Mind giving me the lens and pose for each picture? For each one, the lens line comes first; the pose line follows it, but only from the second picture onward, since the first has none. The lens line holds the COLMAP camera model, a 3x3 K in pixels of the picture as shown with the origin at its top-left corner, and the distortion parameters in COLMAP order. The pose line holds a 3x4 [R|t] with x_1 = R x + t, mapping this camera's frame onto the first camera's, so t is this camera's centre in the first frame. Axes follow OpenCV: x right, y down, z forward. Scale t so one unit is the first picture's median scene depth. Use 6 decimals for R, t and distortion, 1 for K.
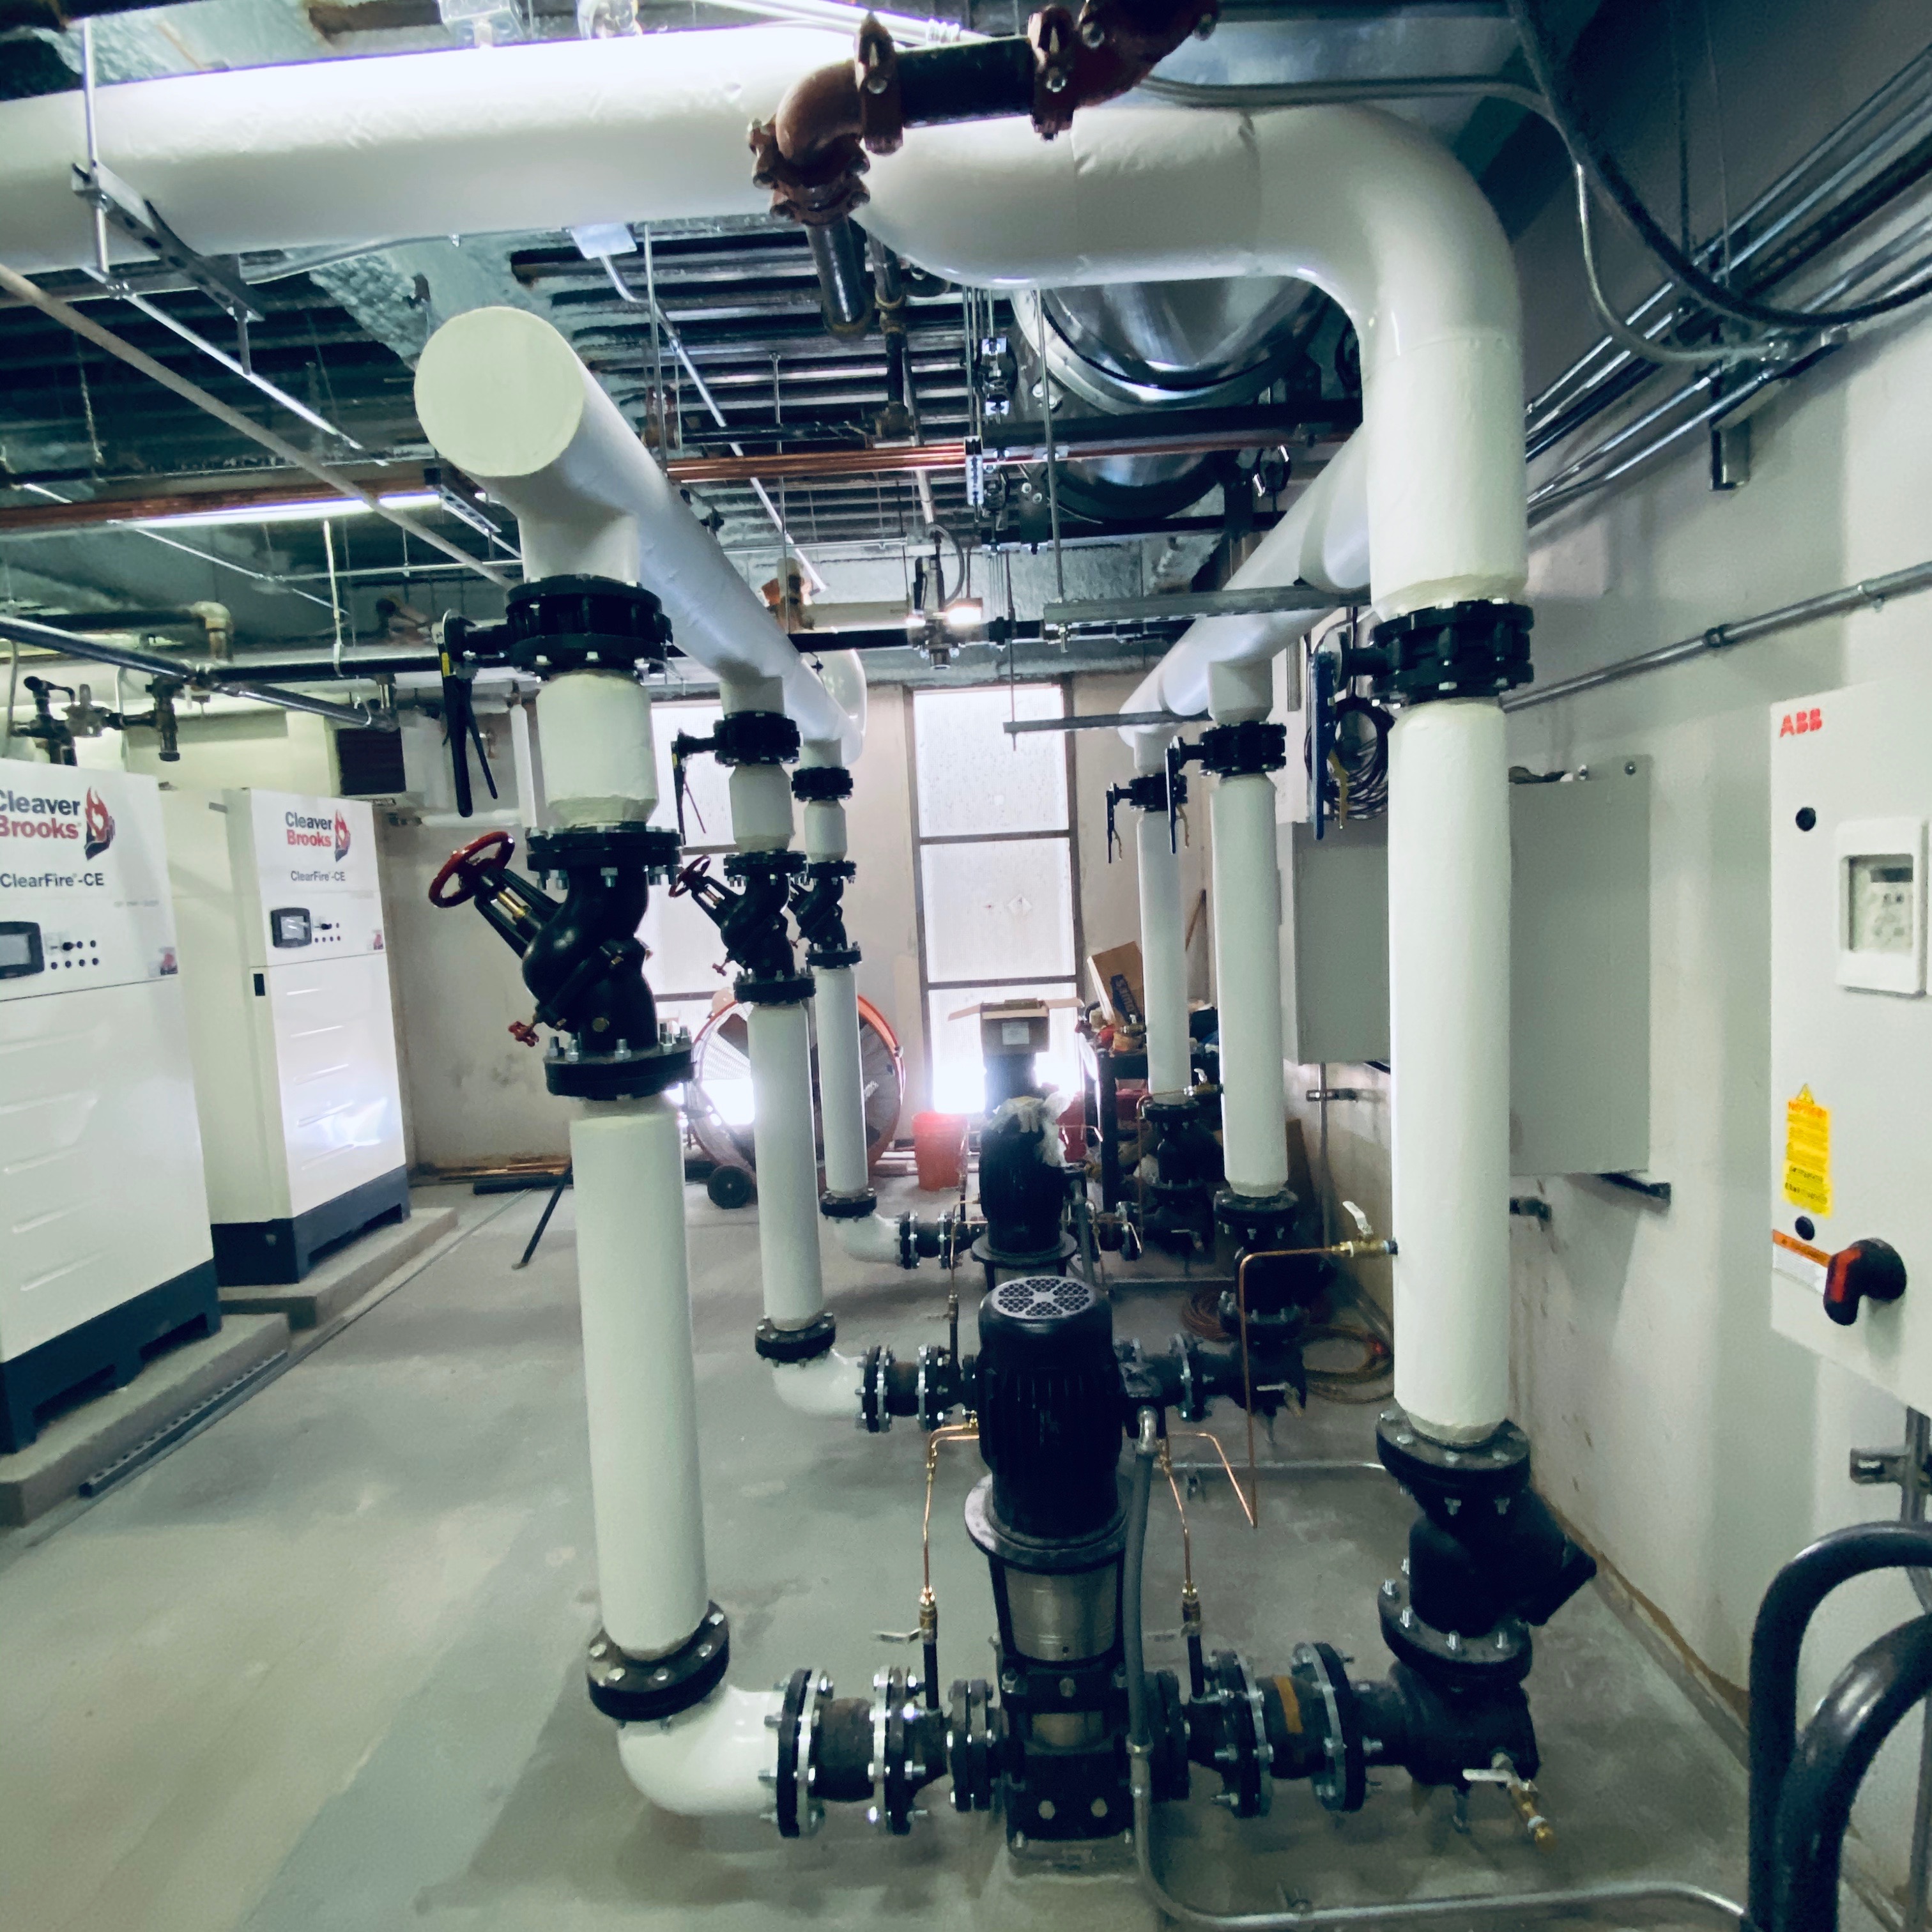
lens RADIAL K [[1015.8, 0, 966.0], [0, 1015.8, 966.0], [0, 0, 1]] dist [-0.000466, -0.013126]
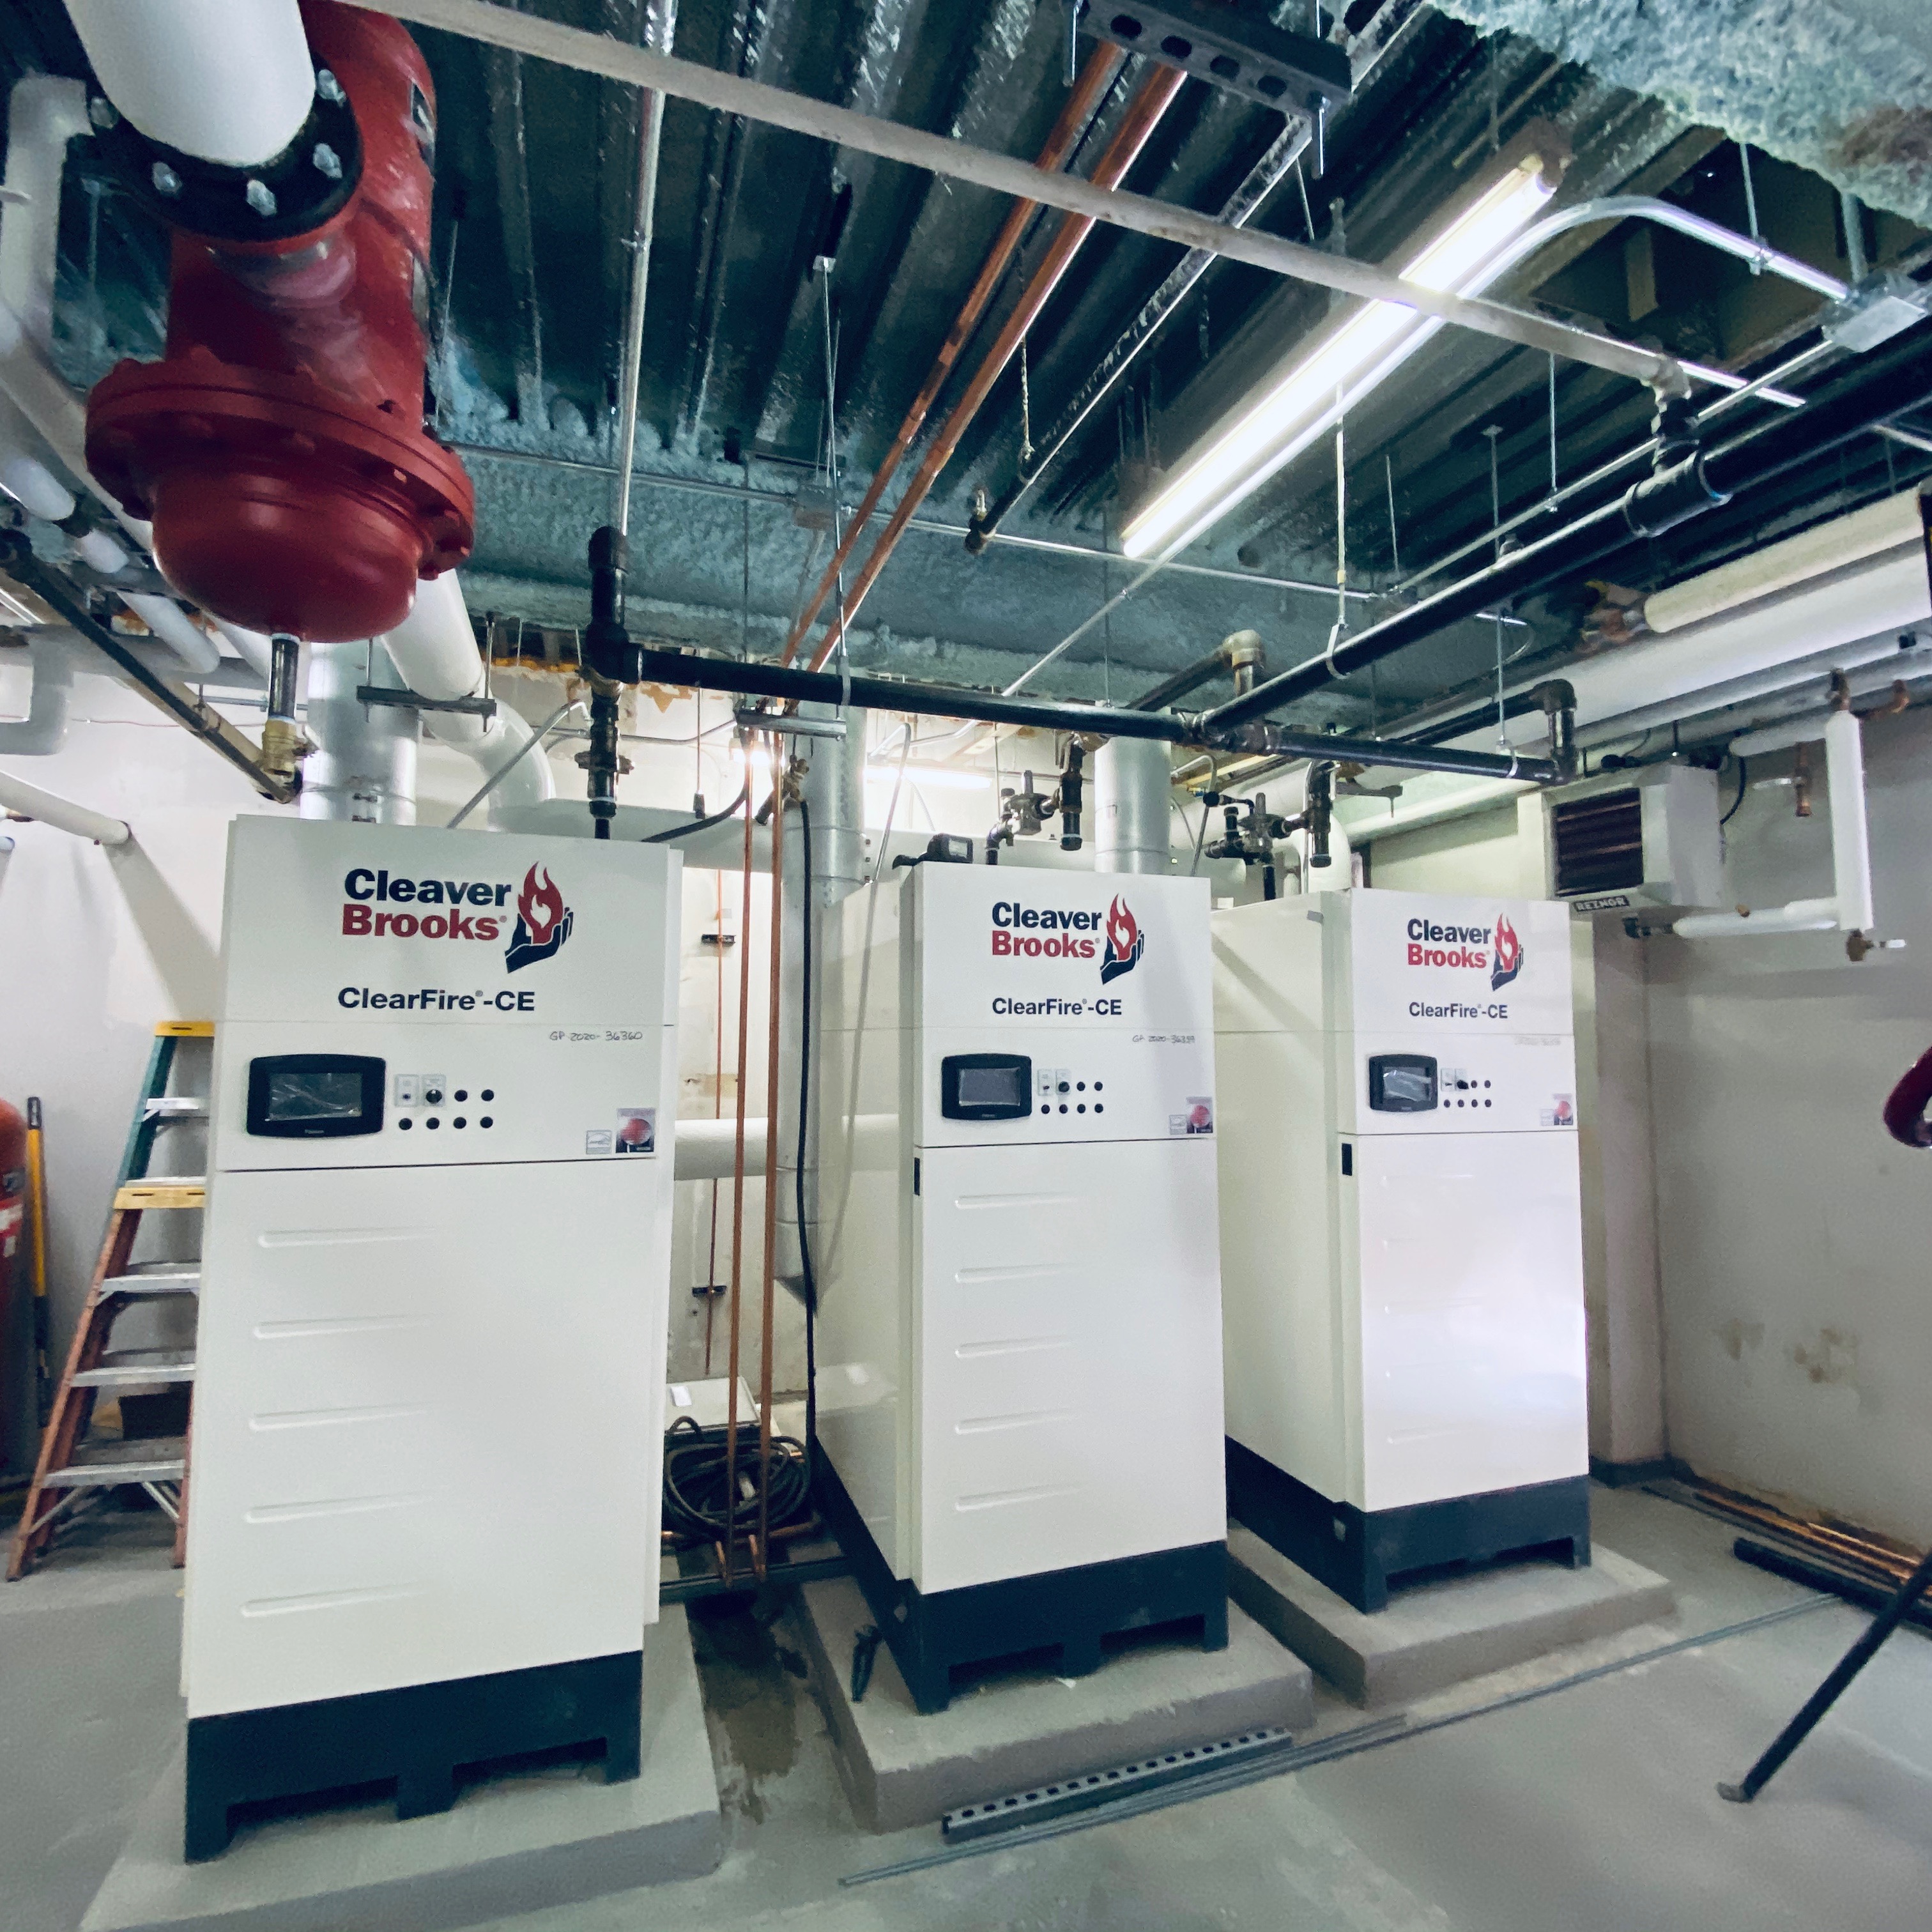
lens RADIAL K [[1012.5, 0, 934.6], [0, 1012.5, 961.1], [0, 0, 1]] dist [0.067336, -0.058948]
pose [[0.336436, -0.011836, -0.941632, -0.109892], [-0.107354, 0.992920, -0.050837, -0.052435], [0.935567, 0.118191, 0.332783, 0.467406]]
